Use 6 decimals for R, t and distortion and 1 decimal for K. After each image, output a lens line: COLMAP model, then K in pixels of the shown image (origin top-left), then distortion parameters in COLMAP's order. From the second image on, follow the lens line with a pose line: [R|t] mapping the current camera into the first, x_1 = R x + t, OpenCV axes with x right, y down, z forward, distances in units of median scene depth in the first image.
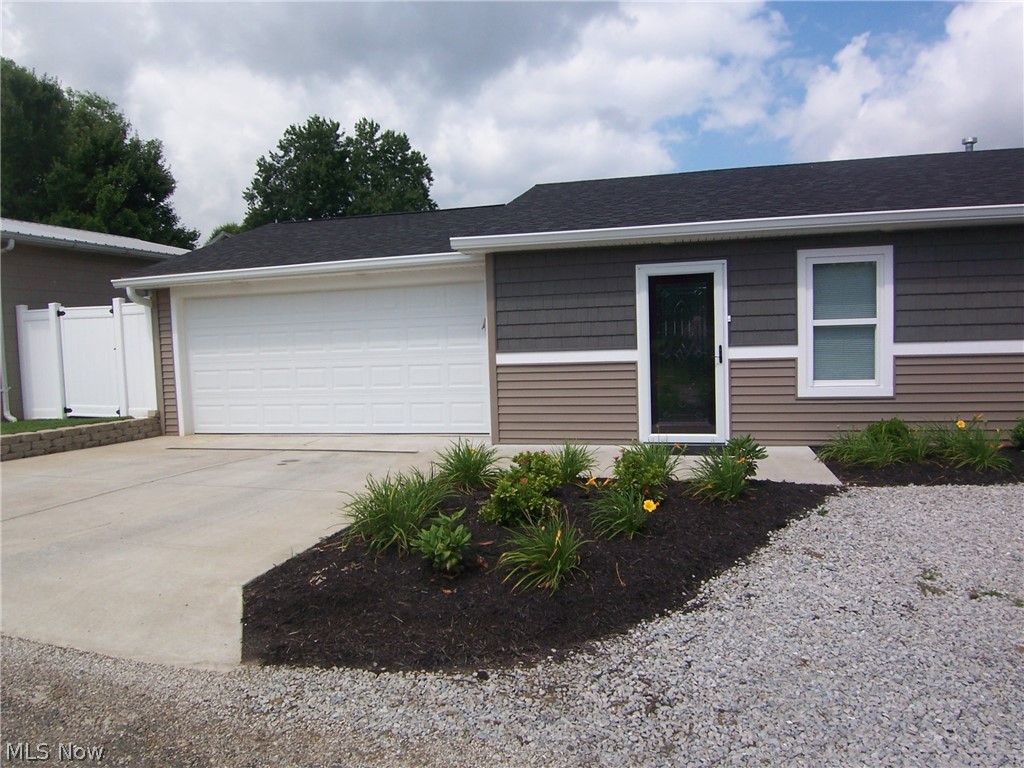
lens RADIAL K [[686.1, 0, 509.1], [0, 686.1, 382.7], [0, 0, 1]] dist [-0.003393, -0.057277]
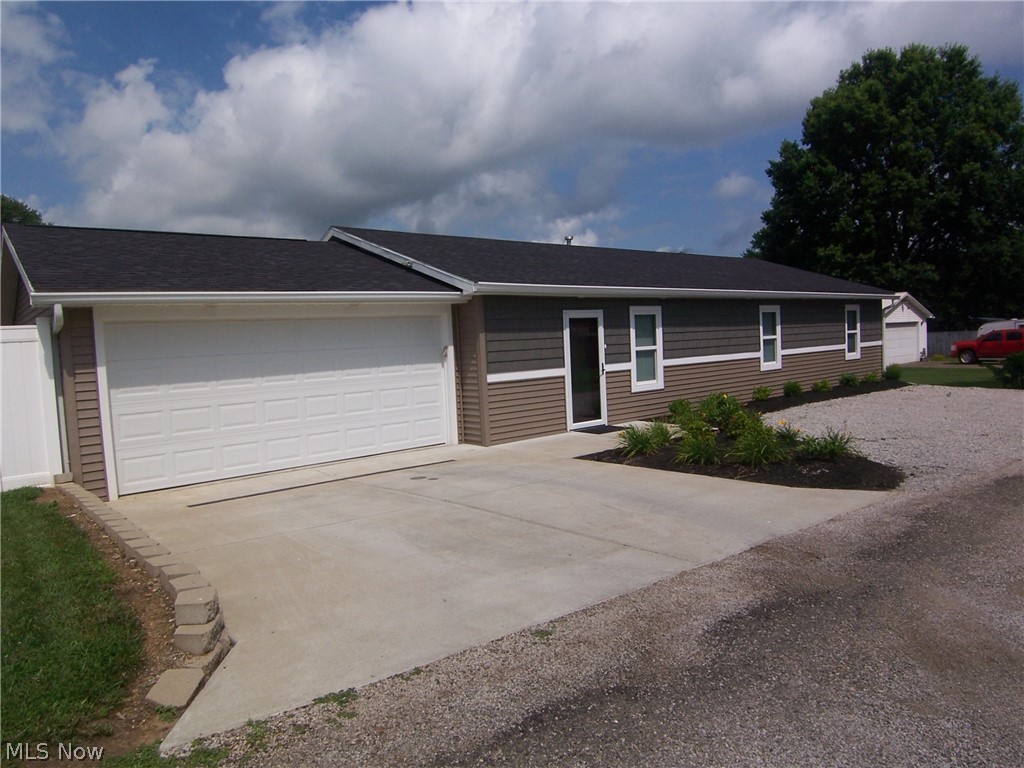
lens RADIAL K [[686.3, 0, 506.6], [0, 686.3, 385.3], [0, 0, 1]] dist [-0.009325, -0.044122]
pose [[0.581345, -0.045427, 0.812388, -1.092466], [0.082273, 0.996605, -0.003147, -0.015971], [-0.809487, 0.068667, 0.583109, 0.245596]]
